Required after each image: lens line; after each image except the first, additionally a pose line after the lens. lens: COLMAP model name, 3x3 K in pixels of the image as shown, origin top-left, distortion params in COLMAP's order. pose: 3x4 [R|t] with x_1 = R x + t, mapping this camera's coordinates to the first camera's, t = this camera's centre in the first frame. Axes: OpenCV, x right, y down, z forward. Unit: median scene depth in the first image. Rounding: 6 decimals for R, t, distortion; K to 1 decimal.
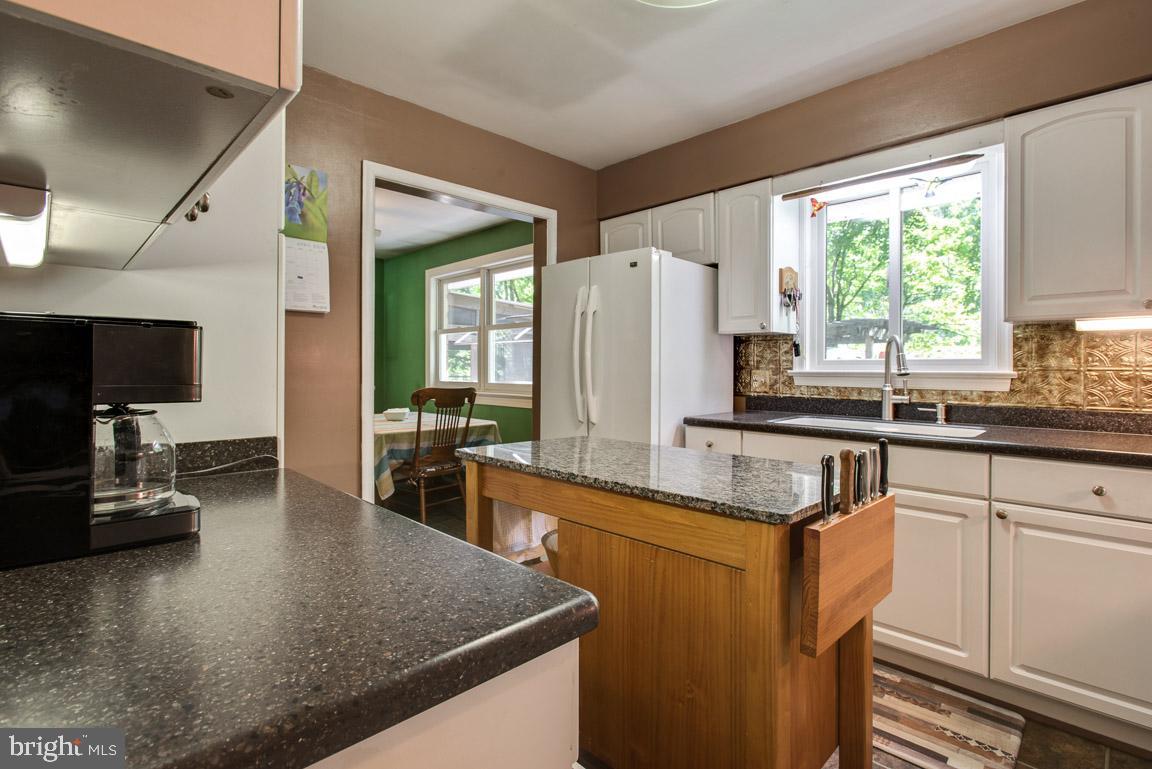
lens RADIAL K [[546.4, 0, 576.4], [0, 546.4, 378.6], [0, 0, 1]] dist [-0.016617, 0.010101]
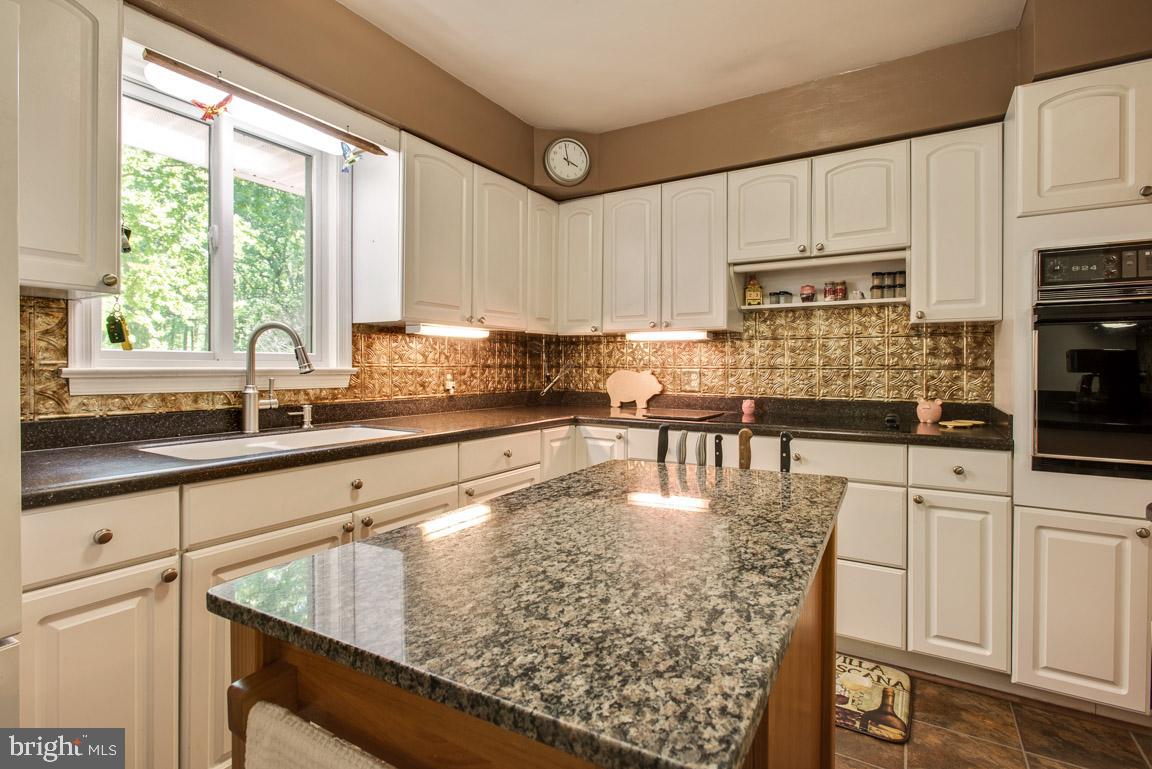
lens RADIAL K [[552.8, 0, 573.3], [0, 552.8, 373.9], [0, 0, 1]] dist [-0.015297, 0.011556]
pose [[-0.244691, -0.013635, 0.969505, -0.304430], [0.016827, 0.999691, 0.018307, -0.013051], [-0.969455, 0.020793, -0.244386, 0.824638]]
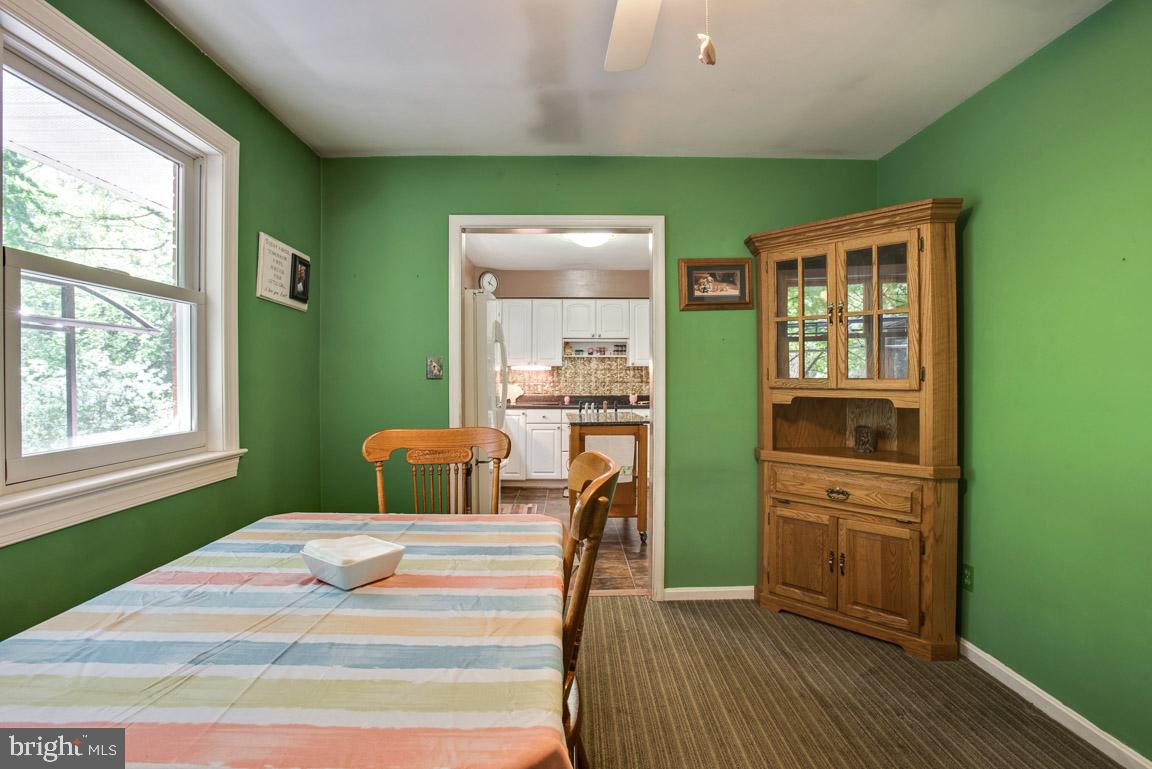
lens RADIAL K [[546.4, 0, 576.4], [0, 546.4, 378.6], [0, 0, 1]] dist [-0.016617, 0.010101]
pose [[-0.723879, -0.001602, 0.689925, -1.165354], [0.013329, 0.999778, 0.016306, -0.062311], [-0.689798, 0.021000, -0.723697, 2.126595]]
